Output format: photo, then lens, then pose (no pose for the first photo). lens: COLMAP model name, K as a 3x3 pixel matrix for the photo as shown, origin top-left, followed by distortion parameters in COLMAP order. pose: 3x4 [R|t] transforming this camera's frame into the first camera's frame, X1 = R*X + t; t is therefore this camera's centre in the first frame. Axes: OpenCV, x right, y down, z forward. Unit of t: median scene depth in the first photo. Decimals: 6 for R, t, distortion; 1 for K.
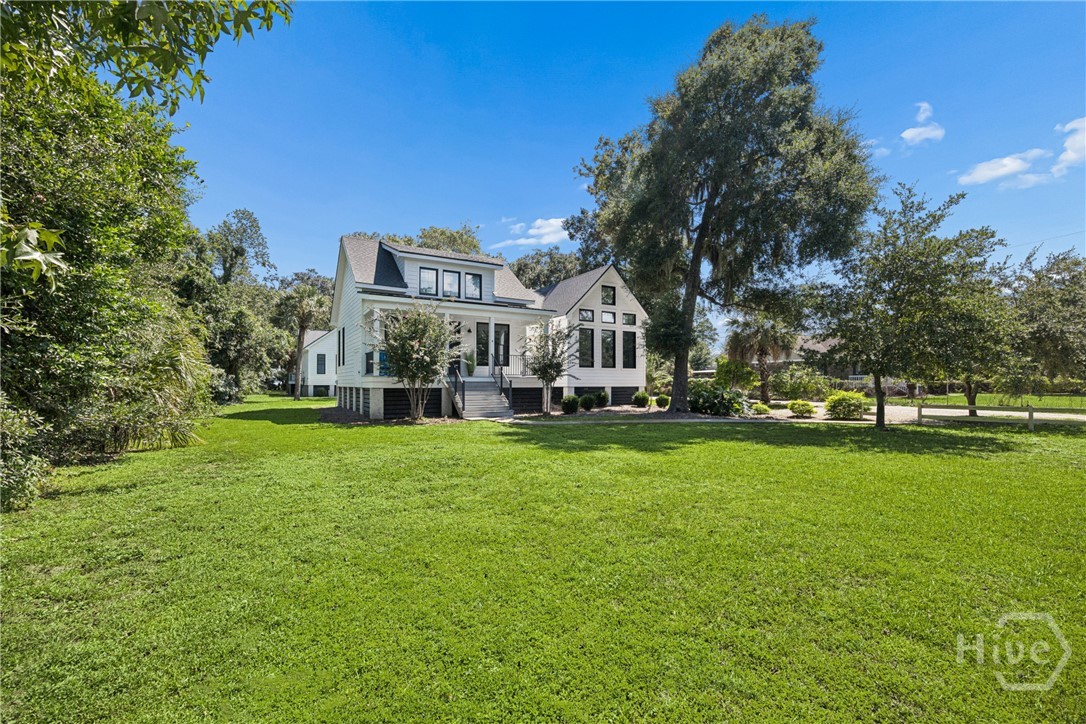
lens RADIAL K [[504.7, 0, 543.0], [0, 504.7, 362.0], [0, 0, 1]] dist [-0.021319, 0.000001]
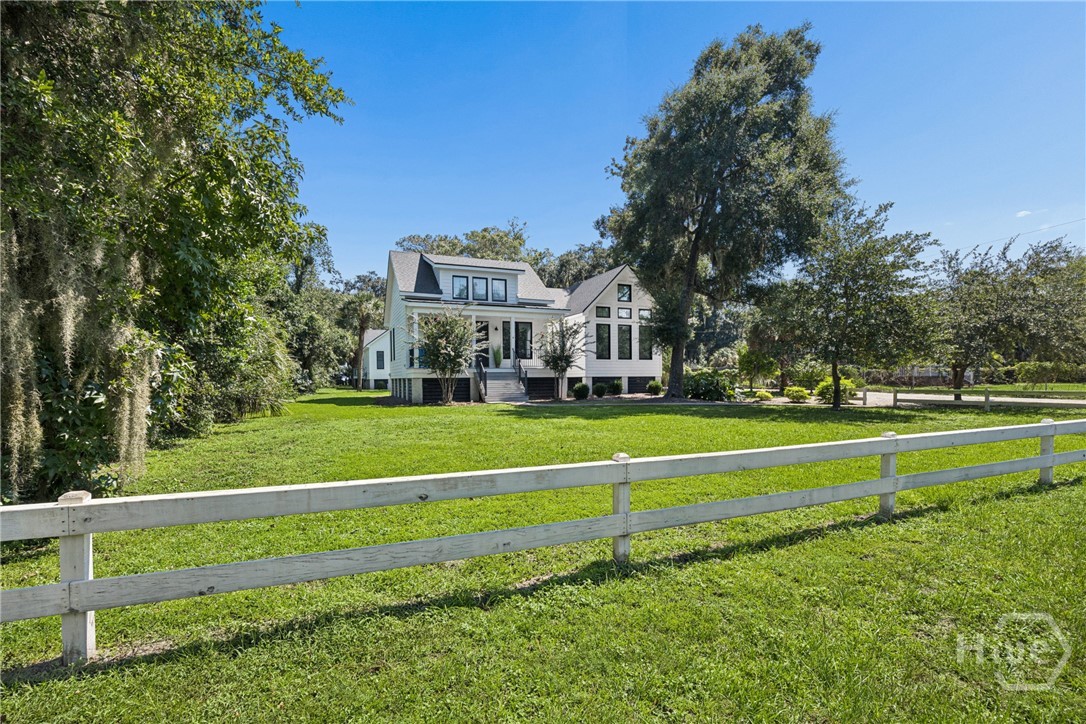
lens RADIAL K [[520.7, 0, 526.0], [0, 520.7, 376.0], [0, 0, 1]] dist [-0.025173, -0.000009]
pose [[0.988343, -0.008395, -0.152010, 0.103682], [0.014125, 0.999228, 0.036655, 0.003596], [0.151585, -0.038375, 0.987699, -0.174960]]
